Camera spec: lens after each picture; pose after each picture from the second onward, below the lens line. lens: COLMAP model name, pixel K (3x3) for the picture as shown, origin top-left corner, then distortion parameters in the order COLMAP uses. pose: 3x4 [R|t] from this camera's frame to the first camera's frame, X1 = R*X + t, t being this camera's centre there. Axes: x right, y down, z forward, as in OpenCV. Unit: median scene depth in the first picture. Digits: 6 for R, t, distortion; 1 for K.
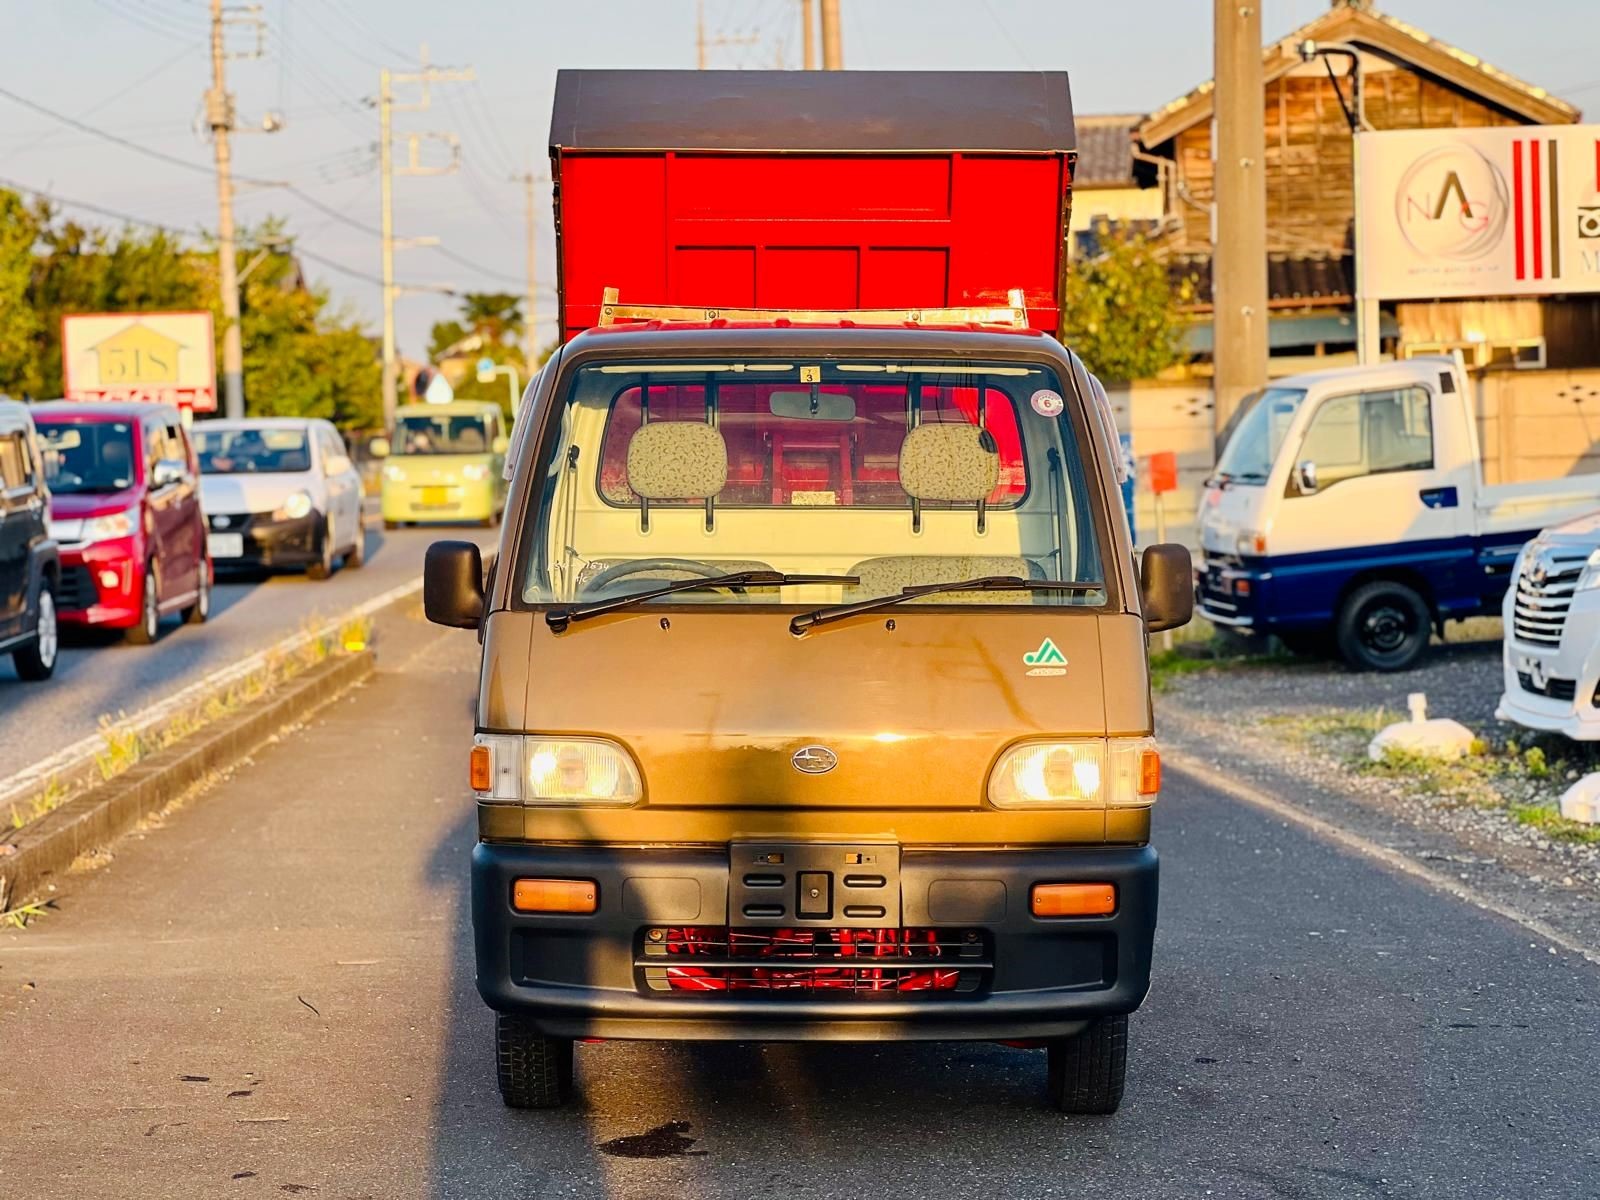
lens RADIAL K [[3637.3, 0, 800.0], [0, 3637.3, 600.0], [0, 0, 1]] dist [-0.066029, 0.980982]
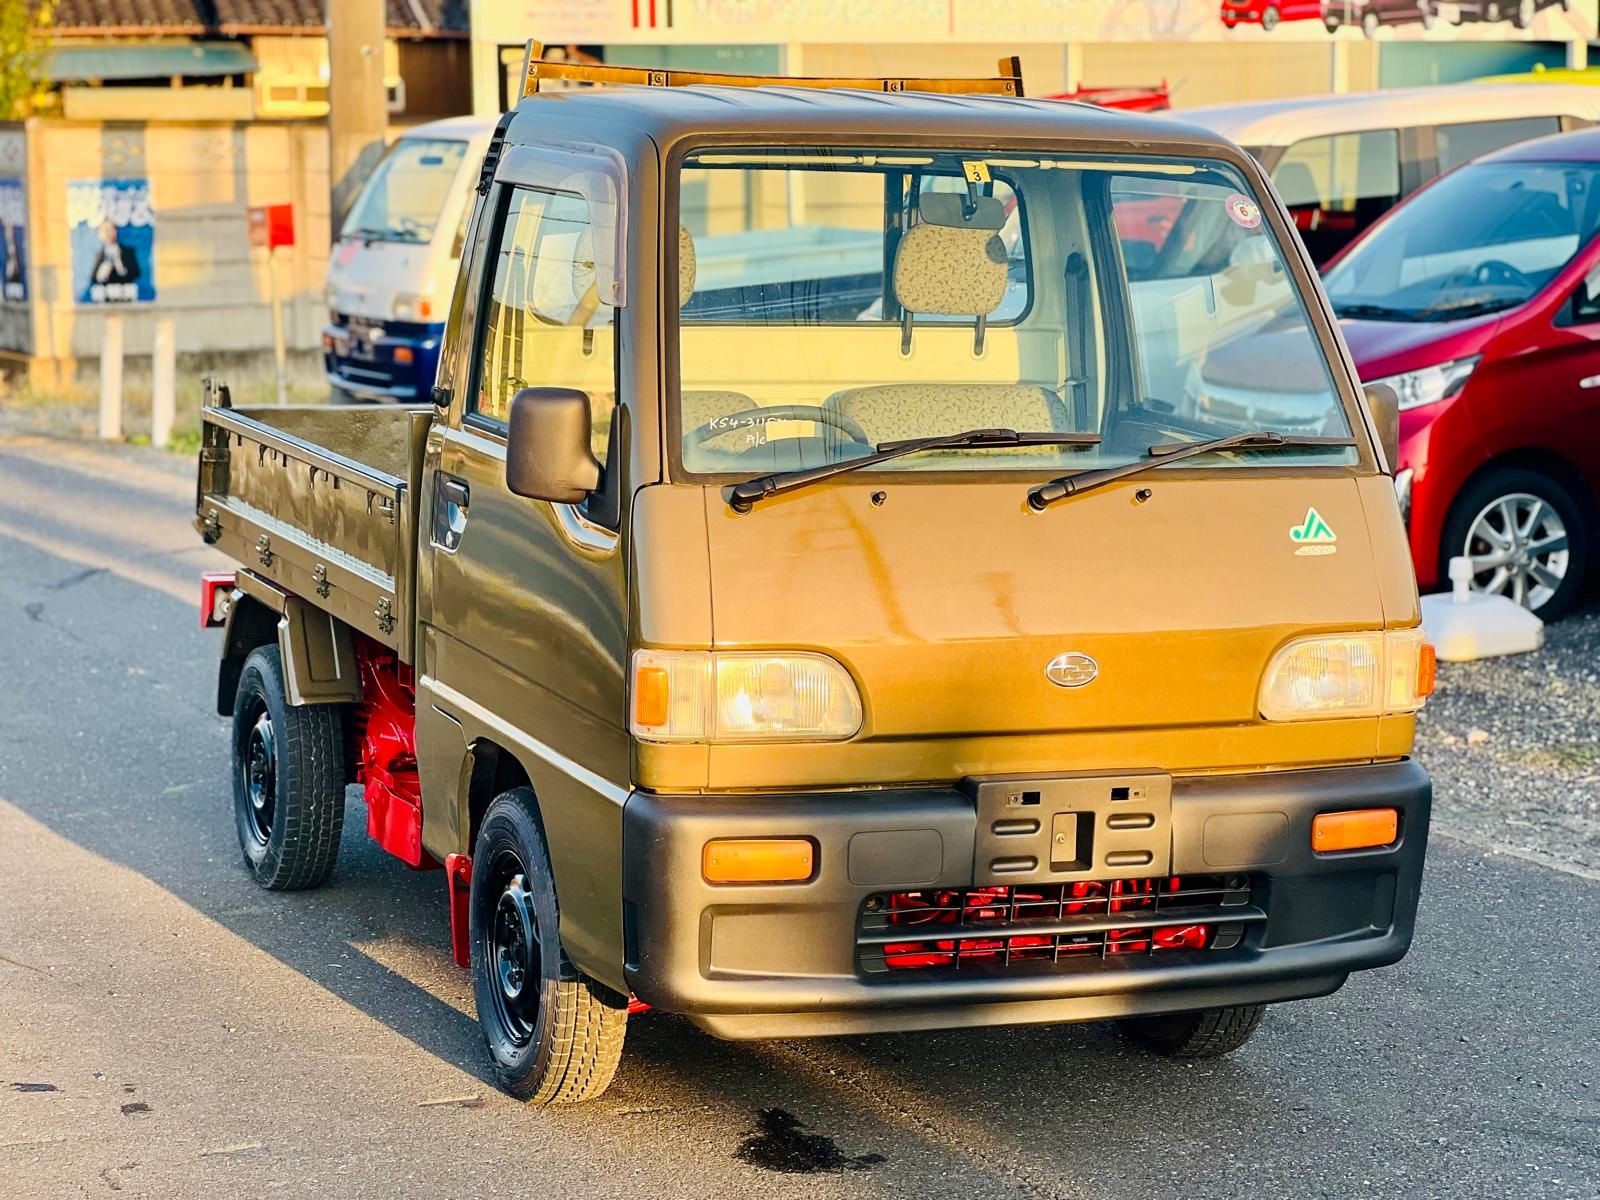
lens RADIAL K [[3637.3, 0, 800.0], [0, 3637.3, 600.0], [0, 0, 1]] dist [-0.066029, 0.980982]
pose [[0.932694, -0.027515, 0.359618, -0.326819], [0.000514, 0.997186, 0.074966, -0.029457], [-0.360669, -0.069735, 0.930083, 0.287459]]
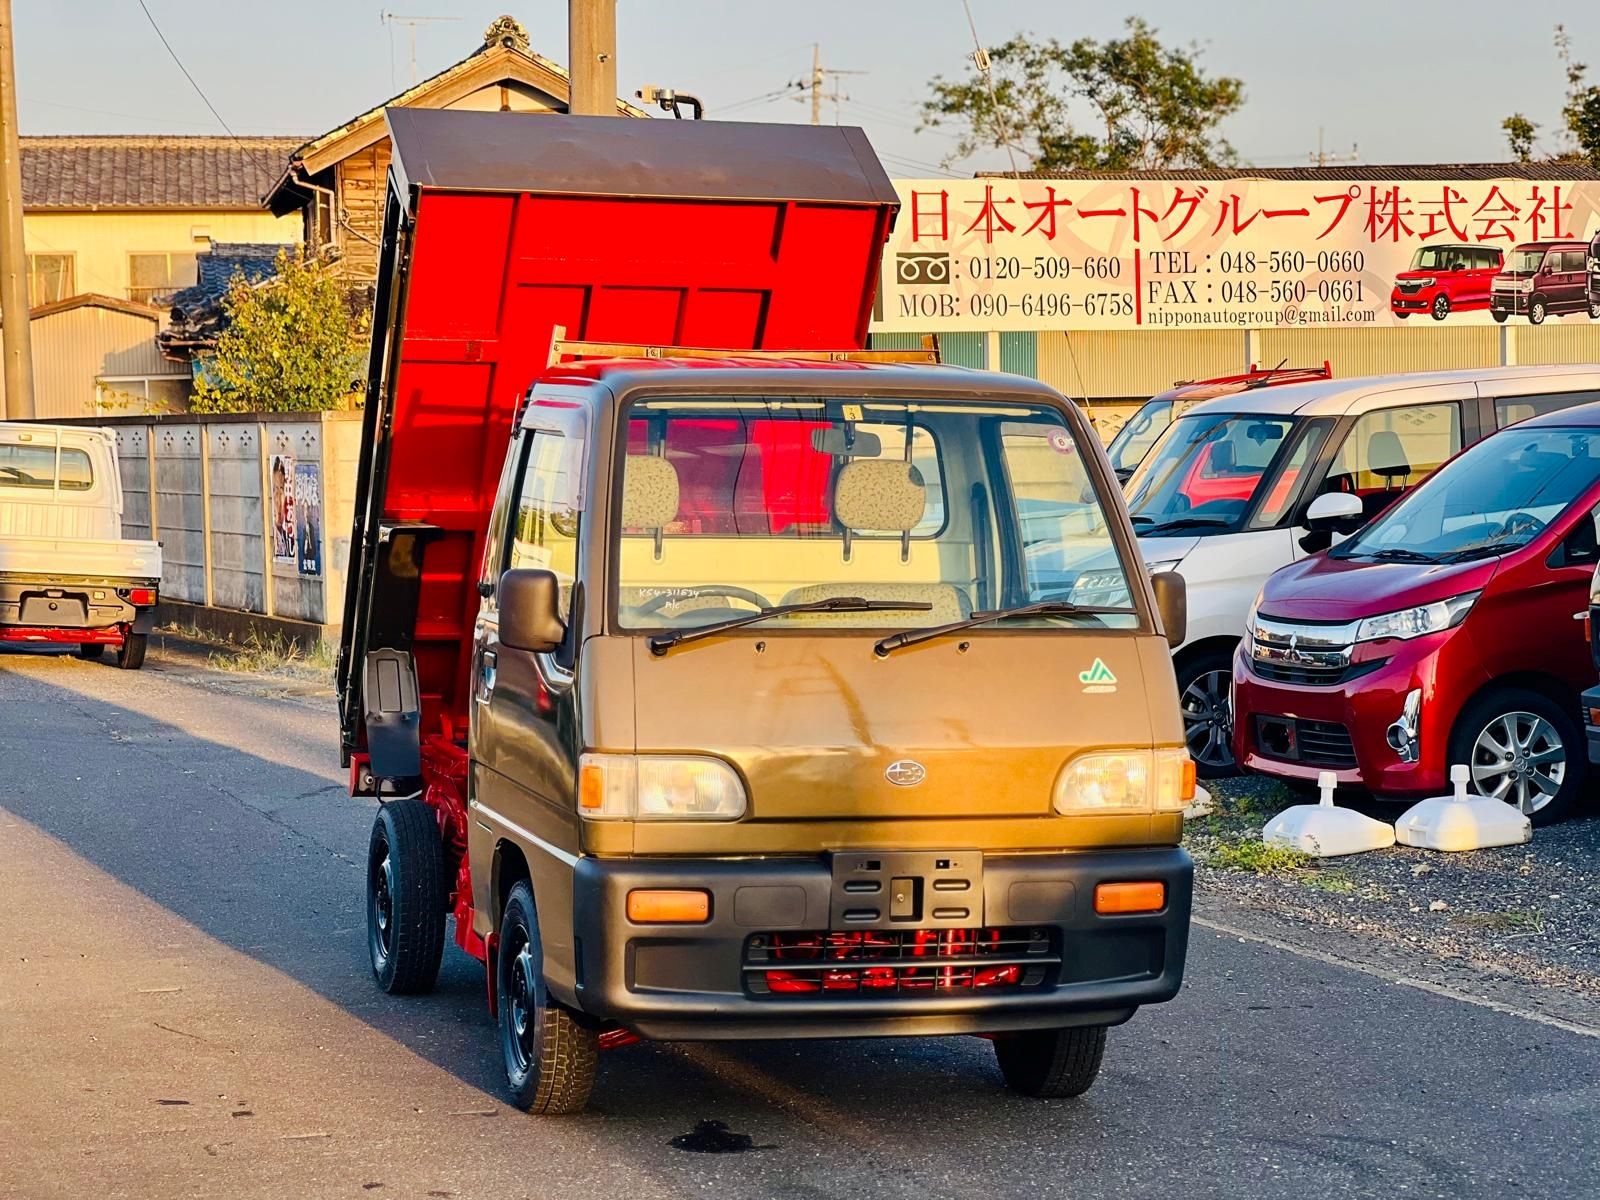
lens RADIAL K [[3637.3, 0, 800.0], [0, 3637.3, 600.0], [0, 0, 1]] dist [-0.066029, 0.980982]
pose [[0.960058, -0.001928, 0.279795, -0.320620], [0.003849, 0.999973, -0.006317, -0.000438], [-0.279775, 0.007142, 0.960039, -0.021469]]
